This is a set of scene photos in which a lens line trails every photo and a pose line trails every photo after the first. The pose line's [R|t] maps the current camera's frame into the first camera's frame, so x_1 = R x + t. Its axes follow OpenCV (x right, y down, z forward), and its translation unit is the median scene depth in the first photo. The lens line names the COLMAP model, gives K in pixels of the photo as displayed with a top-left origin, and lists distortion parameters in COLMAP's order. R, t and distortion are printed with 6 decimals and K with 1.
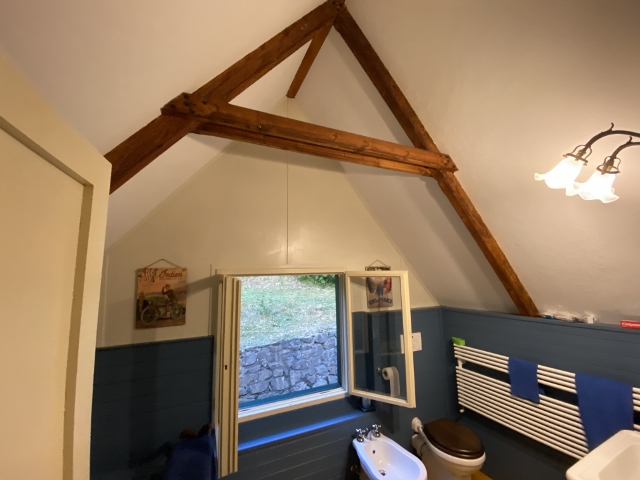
lens RADIAL K [[259.6, 0, 319.8], [0, 259.6, 239.4], [0, 0, 1]] dist [0.018148, -0.019082]
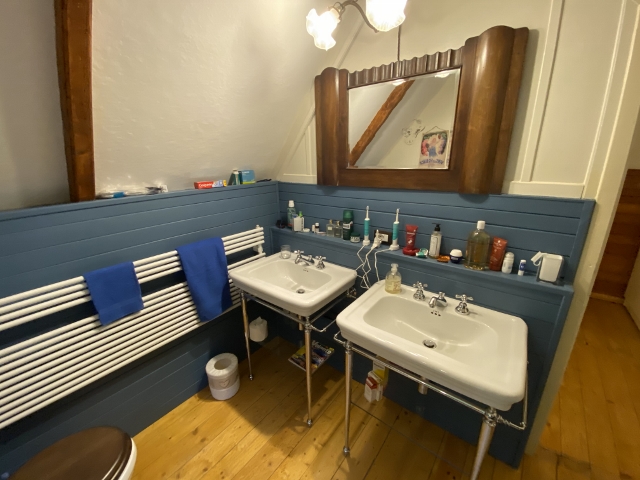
lens RADIAL K [[259.6, 0, 320.6], [0, 259.6, 239.5], [0, 0, 1]] dist [0.018148, -0.019082]
pose [[-0.467459, -0.233929, 0.852502, 0.004438], [-0.085994, 0.971812, 0.219514, 0.174160], [-0.879822, 0.029304, -0.474399, 0.692487]]
